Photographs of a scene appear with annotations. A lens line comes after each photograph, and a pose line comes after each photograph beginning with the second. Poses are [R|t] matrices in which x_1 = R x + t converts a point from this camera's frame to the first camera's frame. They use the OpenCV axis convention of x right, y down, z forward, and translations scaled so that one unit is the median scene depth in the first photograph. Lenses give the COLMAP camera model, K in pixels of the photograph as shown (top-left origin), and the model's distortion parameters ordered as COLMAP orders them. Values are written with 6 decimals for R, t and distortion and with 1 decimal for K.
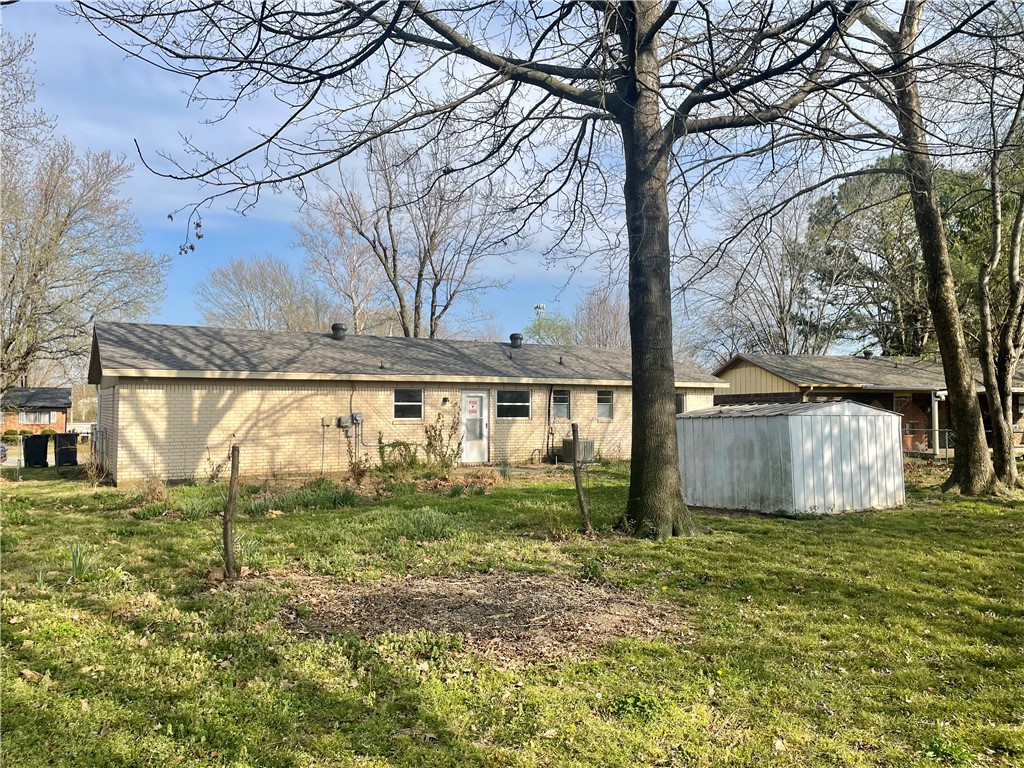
lens RADIAL K [[774.7, 0, 510.8], [0, 774.7, 385.0], [0, 0, 1]] dist [0.022143, -0.018214]
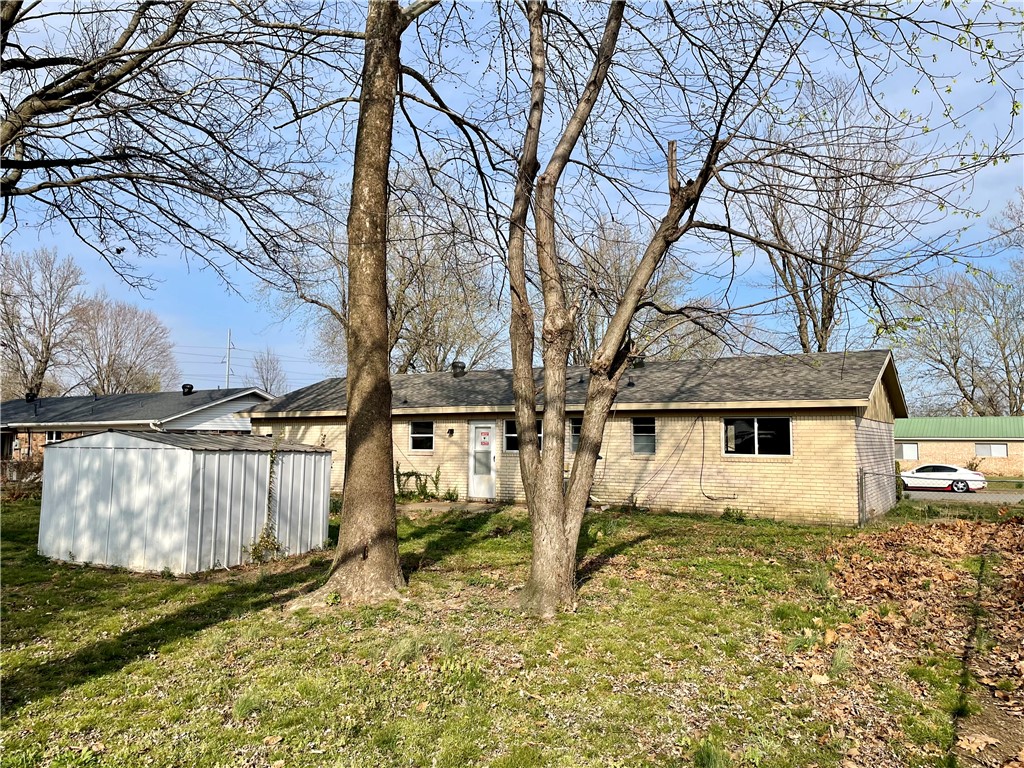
lens RADIAL K [[774.7, 0, 511.2], [0, 774.7, 381.0], [0, 0, 1]] dist [0.022143, -0.018214]
pose [[0.461606, -0.067564, -0.884508, 0.858126], [0.023540, 0.997677, -0.063923, 0.020316], [0.886772, 0.008686, 0.462125, 0.623663]]
